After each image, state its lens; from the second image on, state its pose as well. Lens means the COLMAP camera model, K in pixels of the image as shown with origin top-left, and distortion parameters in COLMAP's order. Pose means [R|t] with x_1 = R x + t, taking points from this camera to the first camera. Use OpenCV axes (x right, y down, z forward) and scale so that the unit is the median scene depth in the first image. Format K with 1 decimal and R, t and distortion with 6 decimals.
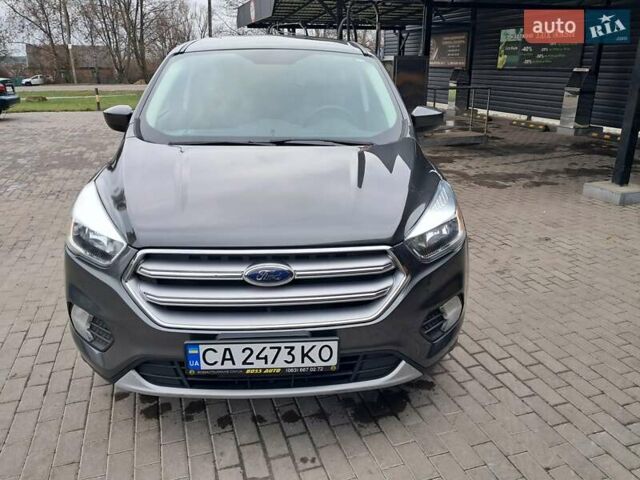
lens RADIAL K [[504.5, 0, 320.0], [0, 504.5, 240.0], [0, 0, 1]] dist [0.015245, -0.003097]
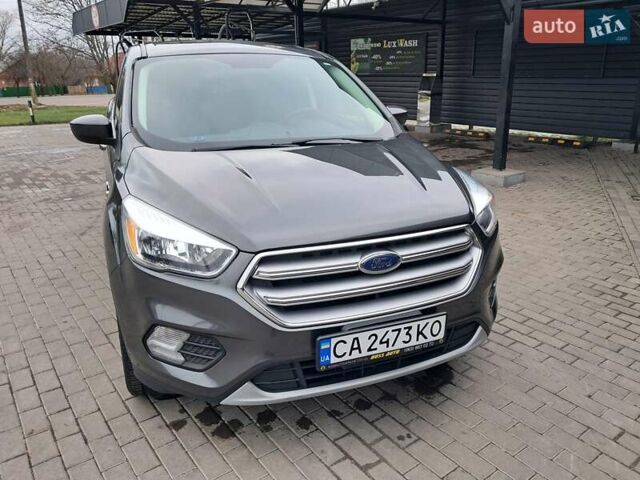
lens RADIAL K [[507.9, 0, 328.4], [0, 507.9, 237.5], [0, 0, 1]] dist [0.012408, -0.009917]
pose [[0.944766, -0.113810, 0.307350, -0.429808], [0.120756, 0.992676, -0.003608, 0.007254], [-0.304689, 0.040523, 0.951590, 0.022118]]
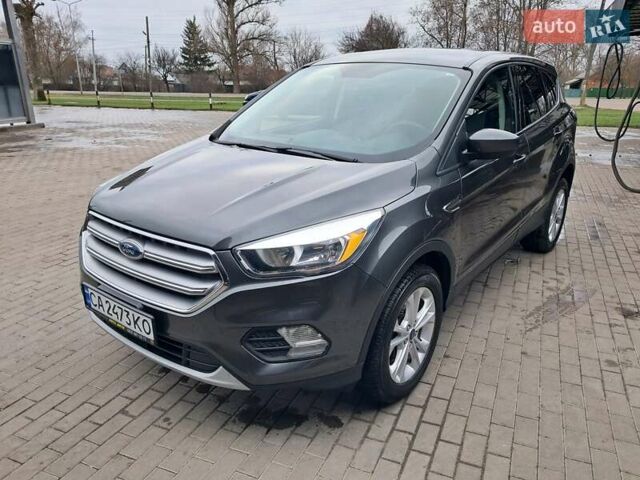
lens RADIAL K [[502.8, 0, 322.7], [0, 502.8, 240.6], [0, 0, 1]] dist [0.002055, 0.004791]
pose [[0.752856, 0.214713, -0.622179, 0.820539], [-0.225829, 0.972177, 0.062237, -0.107652], [0.618231, 0.093650, 0.780398, 0.275011]]
